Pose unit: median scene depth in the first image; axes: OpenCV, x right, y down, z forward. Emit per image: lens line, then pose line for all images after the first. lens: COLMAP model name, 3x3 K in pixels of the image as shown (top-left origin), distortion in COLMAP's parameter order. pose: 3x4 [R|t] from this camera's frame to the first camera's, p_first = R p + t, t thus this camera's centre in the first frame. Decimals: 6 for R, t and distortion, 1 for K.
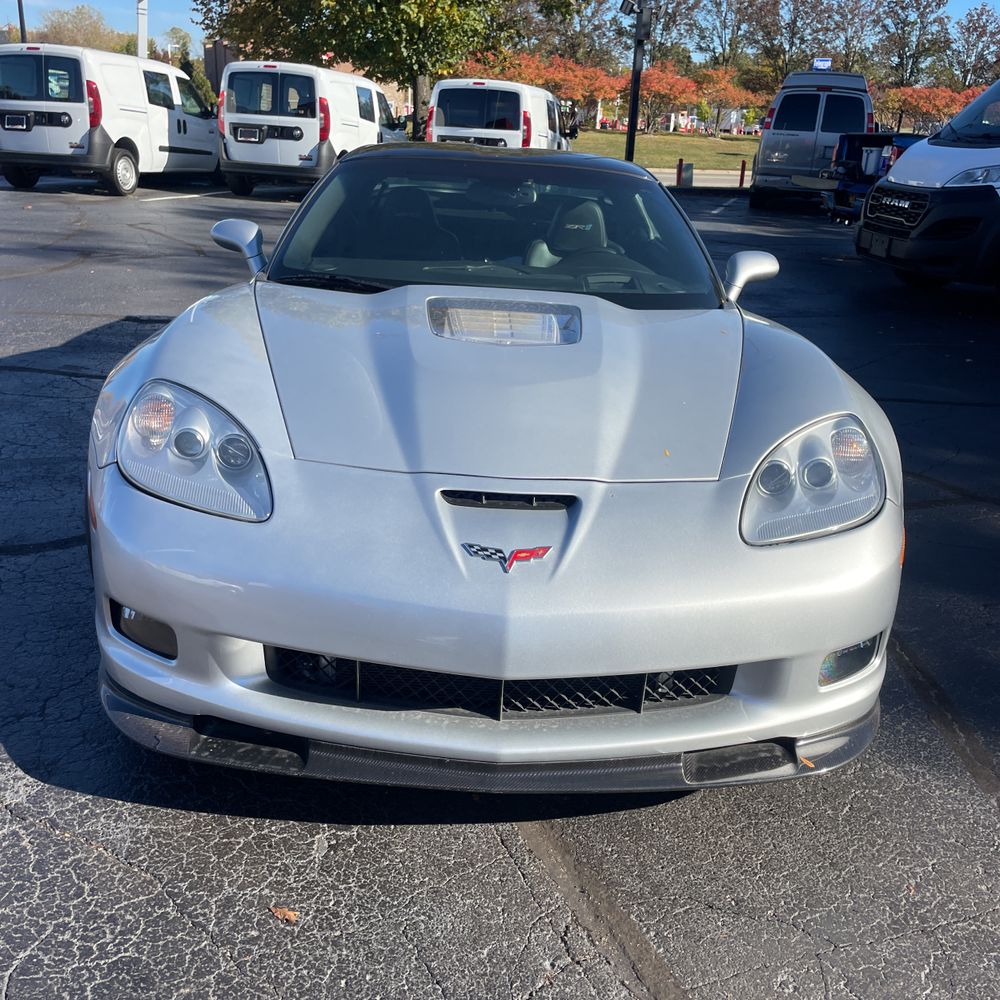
lens RADIAL K [[1010.9, 0, 500.0], [0, 1010.9, 500.0], [0, 0, 1]] dist [0.093448, -0.139341]
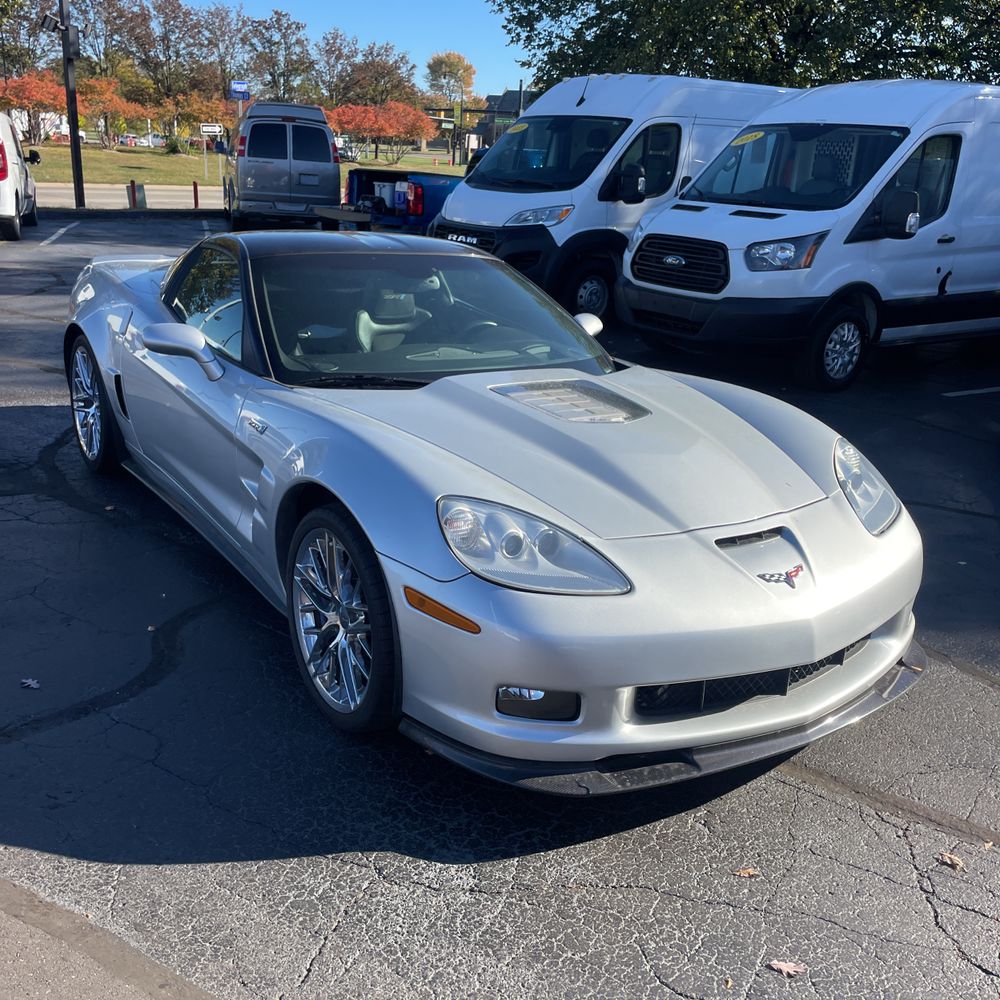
lens RADIAL K [[1010.9, 0, 500.0], [0, 1010.9, 500.0], [0, 0, 1]] dist [0.093448, -0.139341]
pose [[0.833883, -0.177317, 0.522684, -0.209041], [0.179260, 0.982661, 0.047371, -0.037527], [-0.522021, 0.054195, 0.851209, 0.000269]]
